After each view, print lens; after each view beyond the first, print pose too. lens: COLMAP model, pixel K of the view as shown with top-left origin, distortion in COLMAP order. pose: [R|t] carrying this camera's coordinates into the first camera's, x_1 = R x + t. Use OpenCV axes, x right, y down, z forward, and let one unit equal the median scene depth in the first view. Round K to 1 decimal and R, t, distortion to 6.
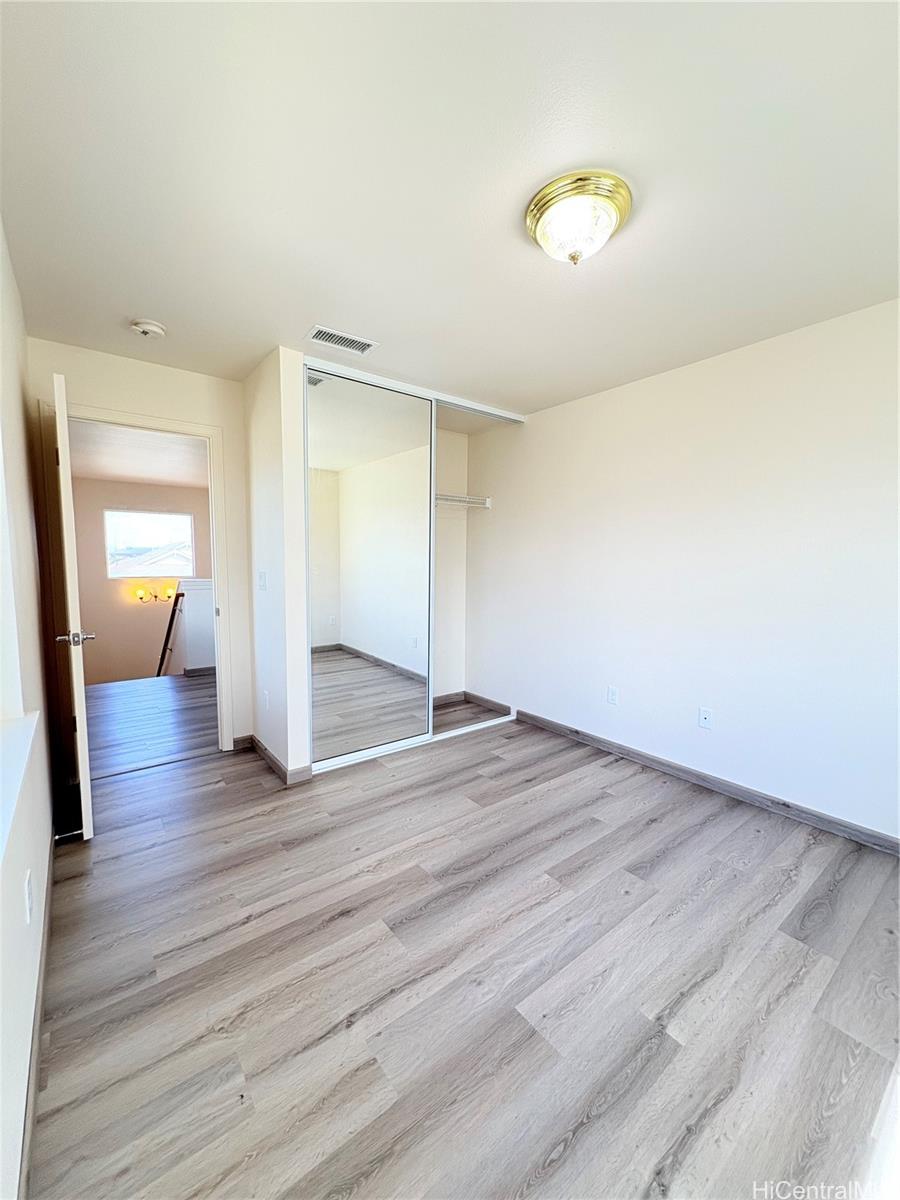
lens RADIAL K [[476.1, 0, 443.2], [0, 476.1, 597.2], [0, 0, 1]] dist [0.000899, 0.000033]
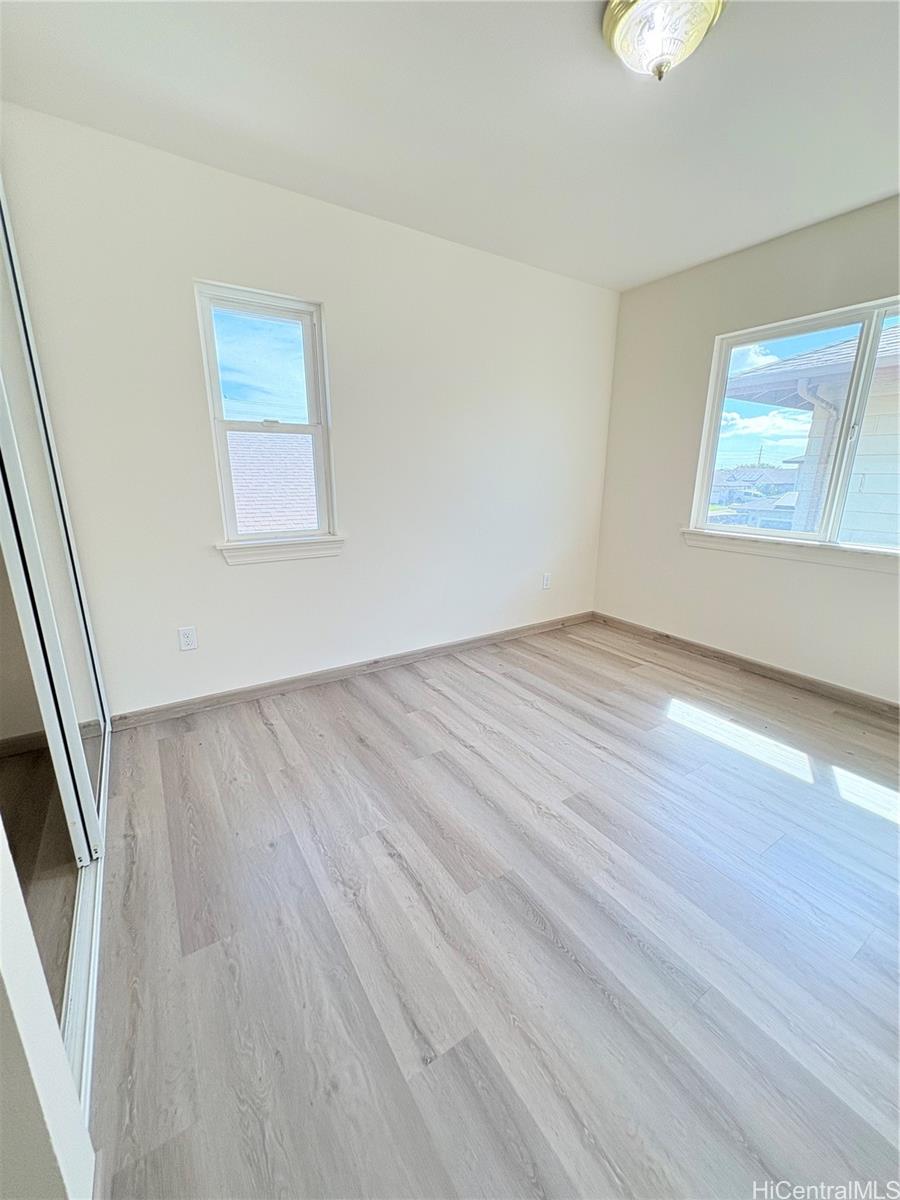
lens RADIAL K [[476.1, 0, 443.3], [0, 476.1, 593.9], [0, 0, 1]] dist [0.000899, 0.000033]
pose [[0.079099, -0.234217, 0.968961, -0.368056], [0.066158, 0.971097, 0.229333, 0.015611], [-0.994669, 0.045965, 0.092308, 0.725055]]
